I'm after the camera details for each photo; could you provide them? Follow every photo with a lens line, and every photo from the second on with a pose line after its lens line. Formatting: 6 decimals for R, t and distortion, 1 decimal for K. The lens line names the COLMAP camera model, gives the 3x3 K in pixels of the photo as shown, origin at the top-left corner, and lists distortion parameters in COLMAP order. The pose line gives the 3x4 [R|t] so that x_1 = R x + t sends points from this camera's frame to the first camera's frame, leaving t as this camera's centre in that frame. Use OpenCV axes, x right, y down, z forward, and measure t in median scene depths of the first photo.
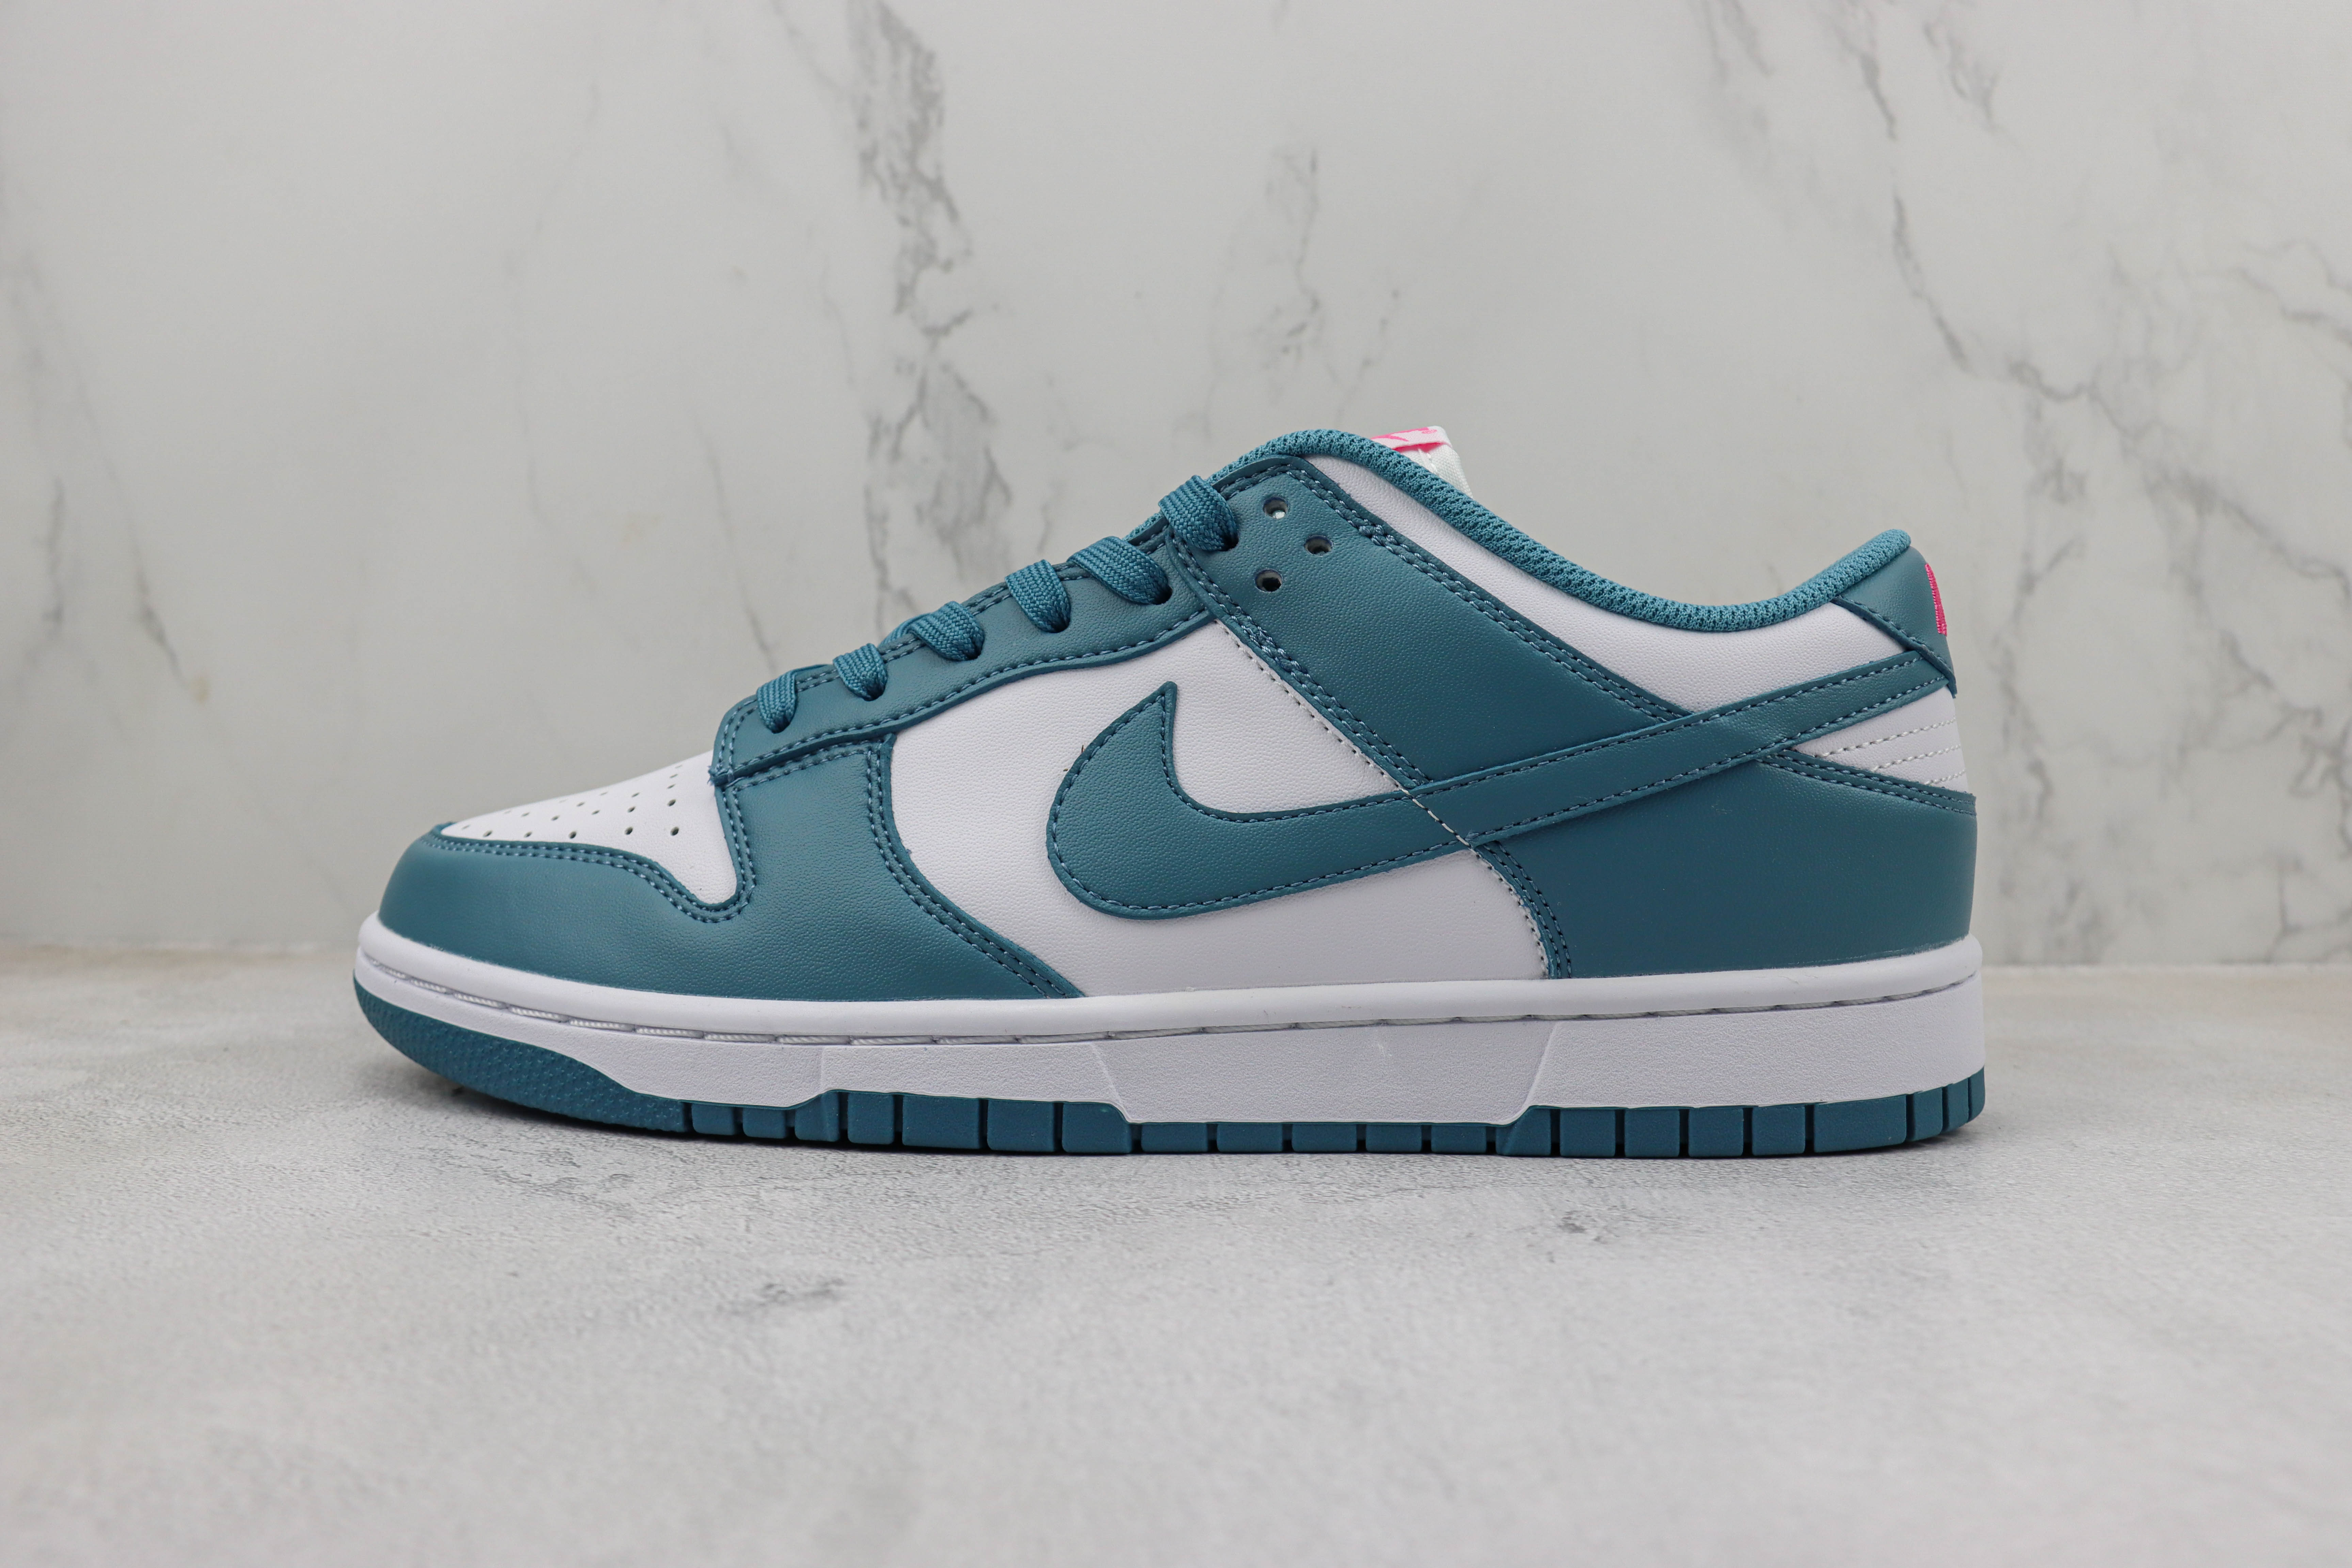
lens RADIAL K [[2162.2, 0, 1193.8], [0, 2162.2, 774.6], [0, 0, 1]] dist [-0.074737, 0.000000]
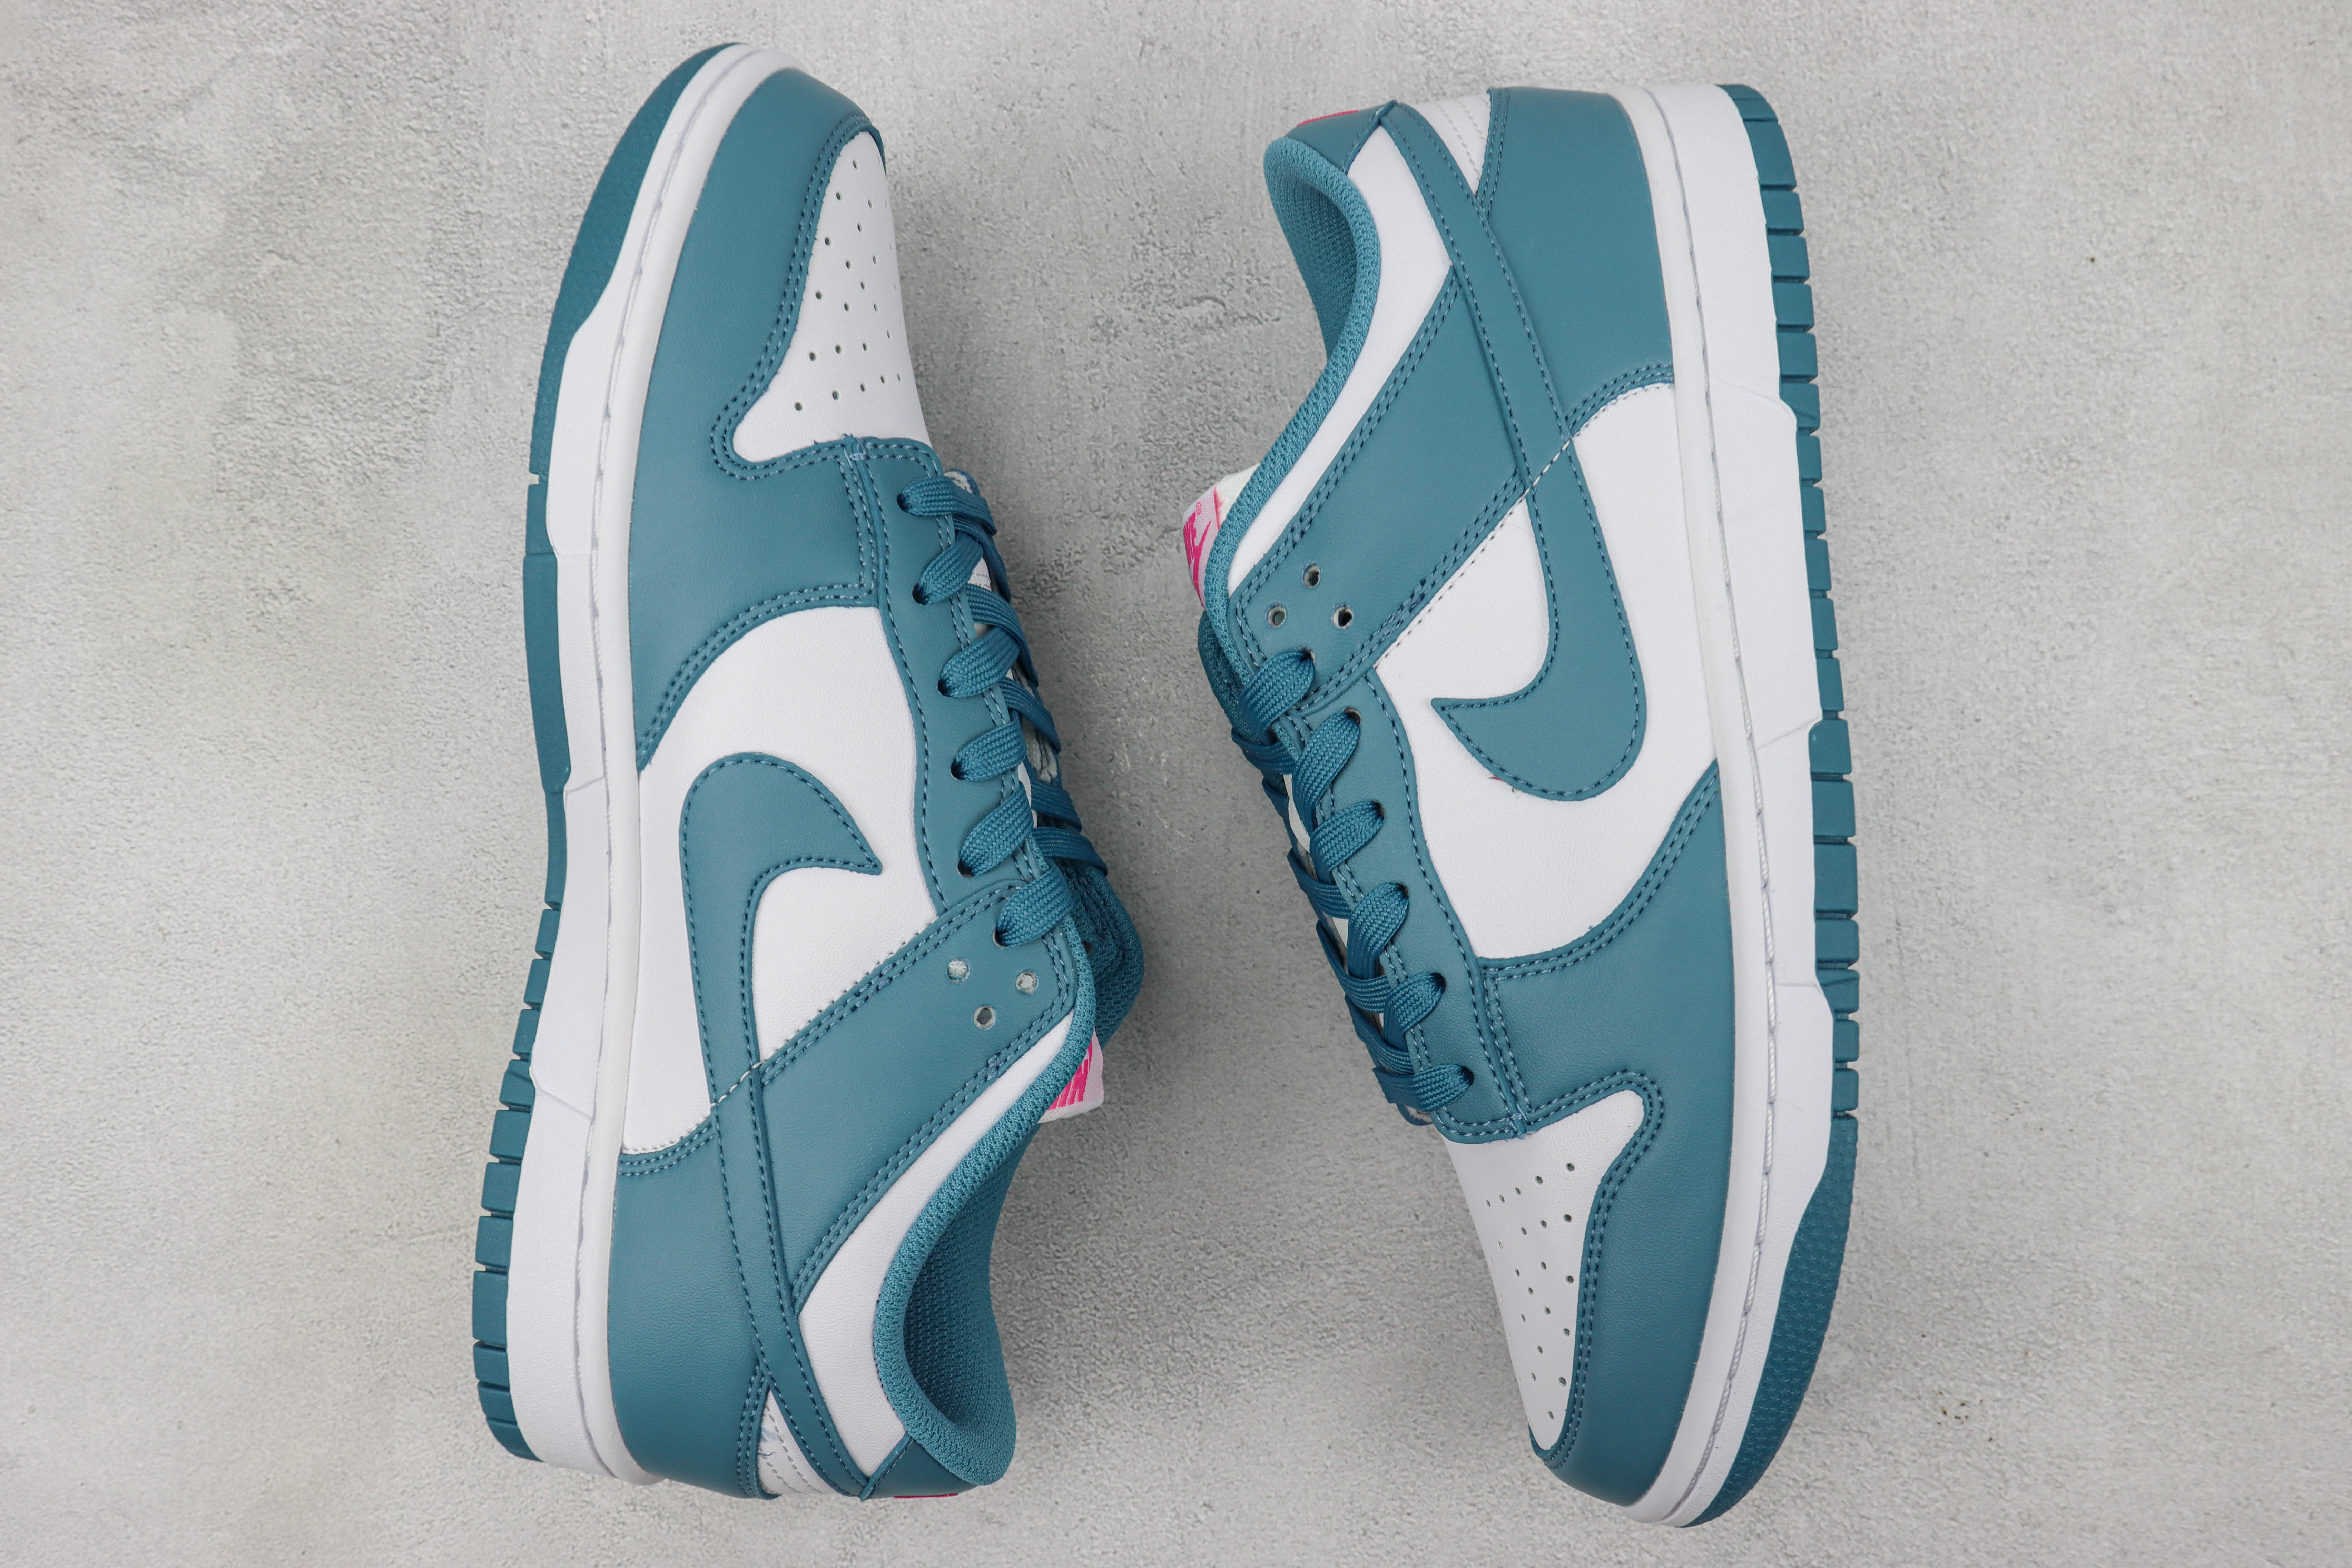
lens RADIAL K [[2151.3, 0, 1180.2], [0, 2151.3, 797.5], [0, 0, 1]] dist [-0.081764, 0.000000]
pose [[-0.011934, -0.973244, 0.229462, -0.531785], [0.999679, -0.006486, 0.024483, -0.340401], [-0.022340, 0.229680, 0.973010, -0.153564]]
